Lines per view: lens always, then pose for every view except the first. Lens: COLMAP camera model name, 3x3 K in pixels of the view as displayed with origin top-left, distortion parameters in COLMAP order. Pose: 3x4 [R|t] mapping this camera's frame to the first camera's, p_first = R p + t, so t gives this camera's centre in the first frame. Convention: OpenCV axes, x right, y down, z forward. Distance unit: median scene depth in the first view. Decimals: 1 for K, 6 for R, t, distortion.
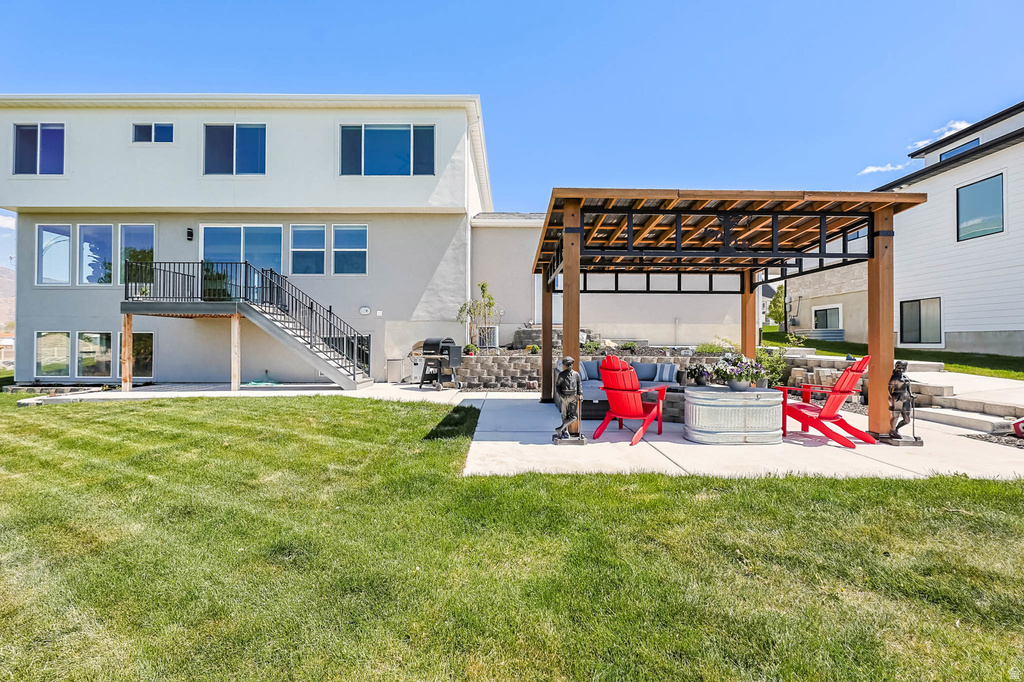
lens RADIAL K [[442.7, 0, 505.2], [0, 442.7, 334.7], [0, 0, 1]] dist [-0.002853, -0.000344]
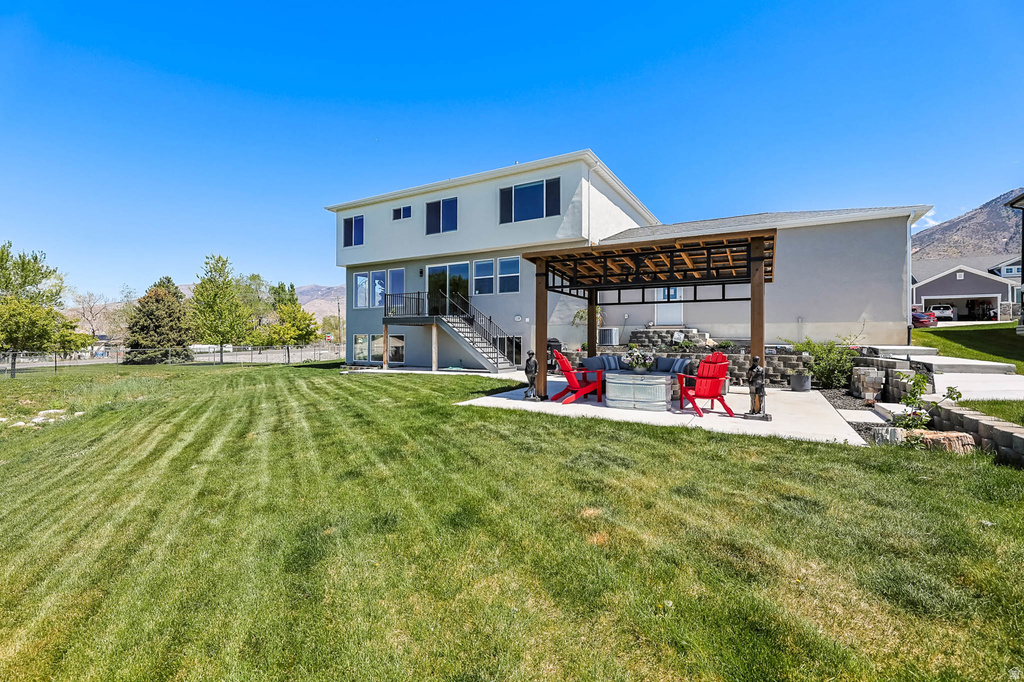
lens RADIAL K [[433.1, 0, 516.1], [0, 433.1, 336.9], [0, 0, 1]] dist [0.001426, 0.000043]
pose [[0.870975, -0.003416, -0.491315, 0.357514], [0.008199, 0.999938, 0.007583, -0.006332], [0.491258, -0.010633, 0.870949, -0.194699]]
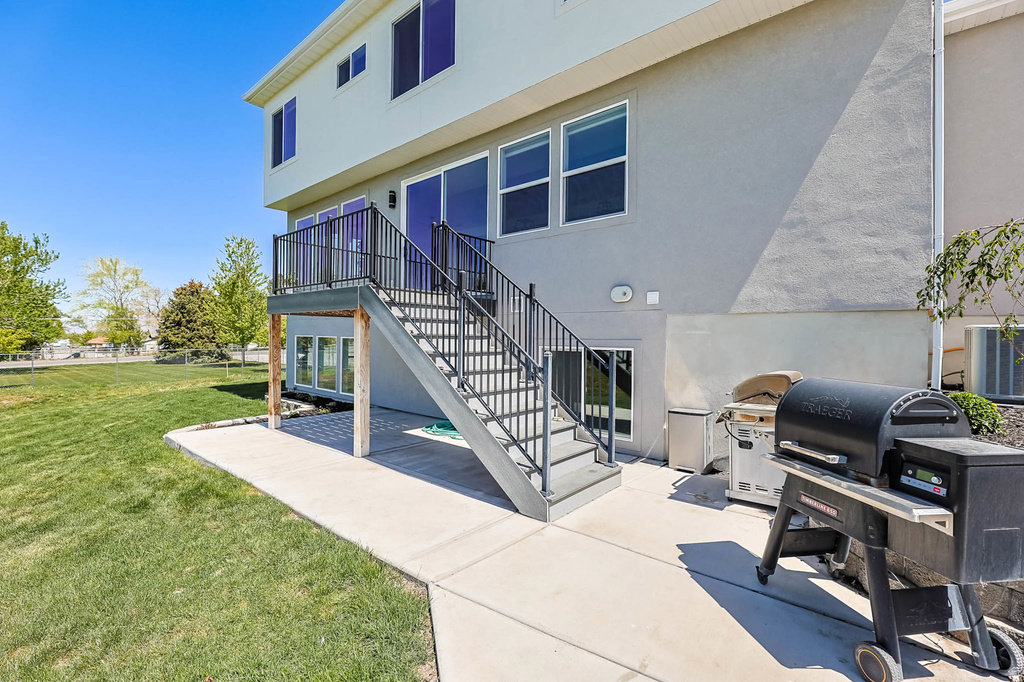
lens RADIAL K [[433.1, 0, 516.1], [0, 433.1, 336.9], [0, 0, 1]] dist [0.001426, 0.000043]
pose [[0.767271, 0.007571, -0.641278, -0.120588], [0.002618, 0.999885, 0.014937, -0.017730], [0.641317, -0.013140, 0.767163, 0.613795]]
